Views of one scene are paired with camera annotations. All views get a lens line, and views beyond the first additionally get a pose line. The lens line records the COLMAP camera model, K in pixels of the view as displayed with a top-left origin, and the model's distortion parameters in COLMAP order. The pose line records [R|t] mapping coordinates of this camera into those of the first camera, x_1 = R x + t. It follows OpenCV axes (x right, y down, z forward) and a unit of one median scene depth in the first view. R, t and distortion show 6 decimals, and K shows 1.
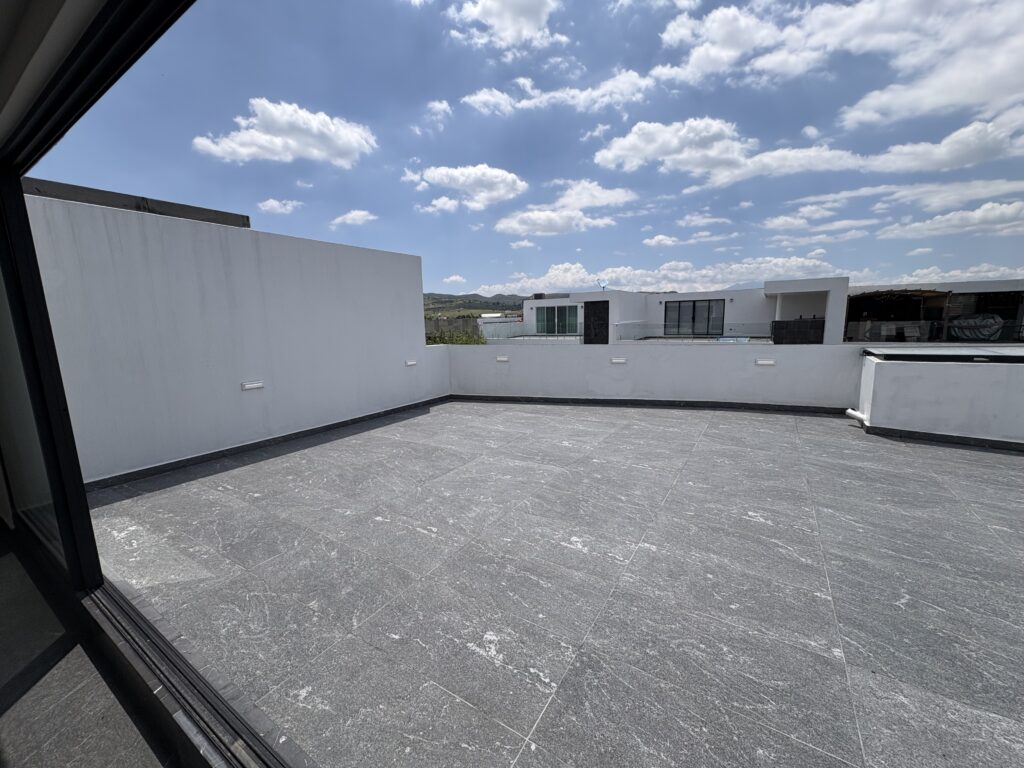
lens RADIAL K [[407.8, 0, 513.2], [0, 407.8, 385.6], [0, 0, 1]] dist [0.004427, -0.000111]
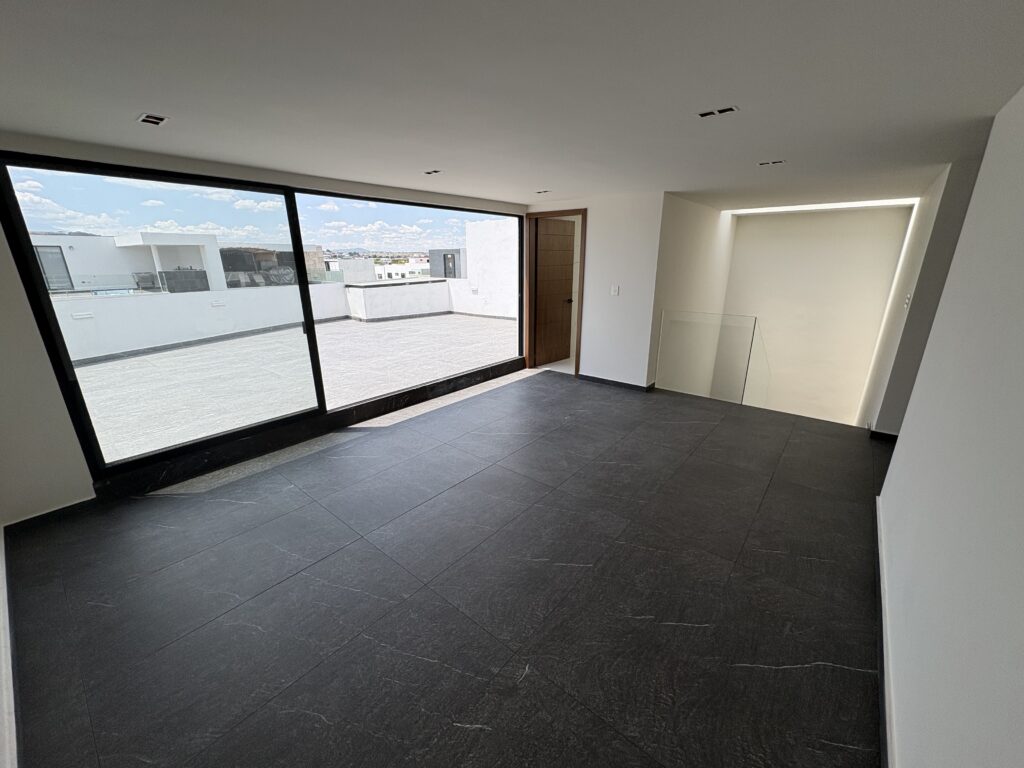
lens RADIAL K [[407.8, 0, 510.5], [0, 407.8, 384.3], [0, 0, 1]] dist [0.004427, -0.000111]
pose [[0.128738, -0.272304, 0.953560, -1.549292], [0.164777, 0.954069, 0.250203, 0.014736], [-0.977893, 0.124914, 0.167694, -0.116270]]
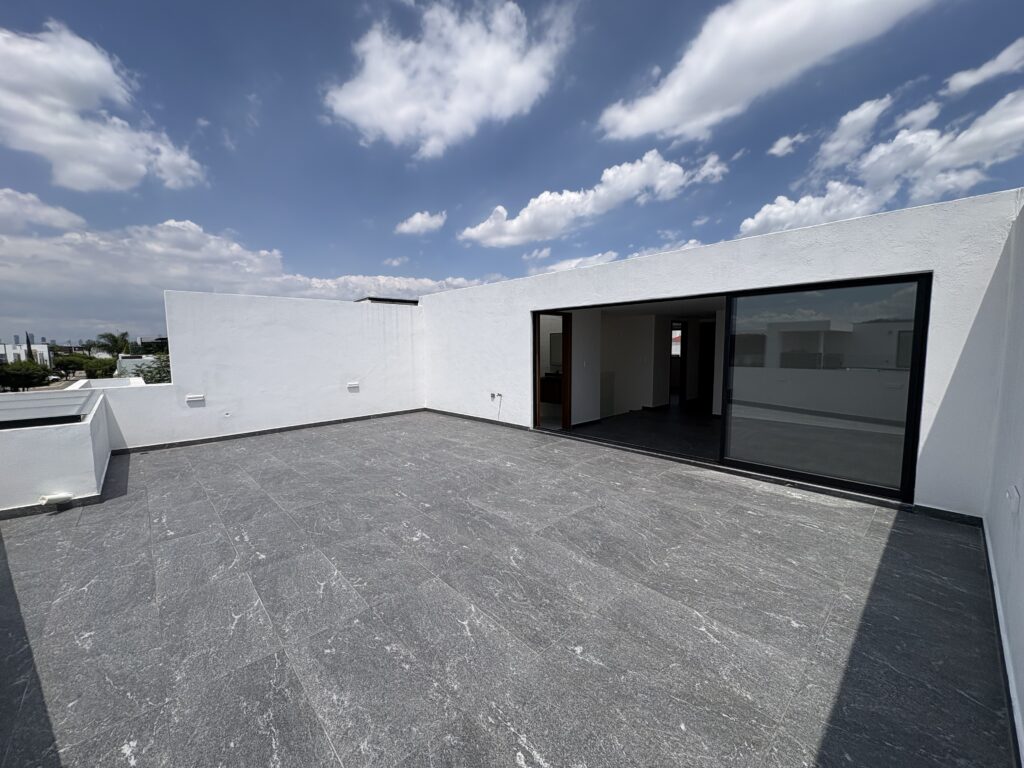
lens RADIAL K [[407.8, 0, 513.9], [0, 407.8, 384.4], [0, 0, 1]] dist [0.004427, -0.000111]
pose [[-0.966290, 0.010144, 0.257258, -0.274912], [0.075173, 0.966797, 0.244238, -0.346601], [-0.246239, 0.255344, -0.934968, 1.922090]]
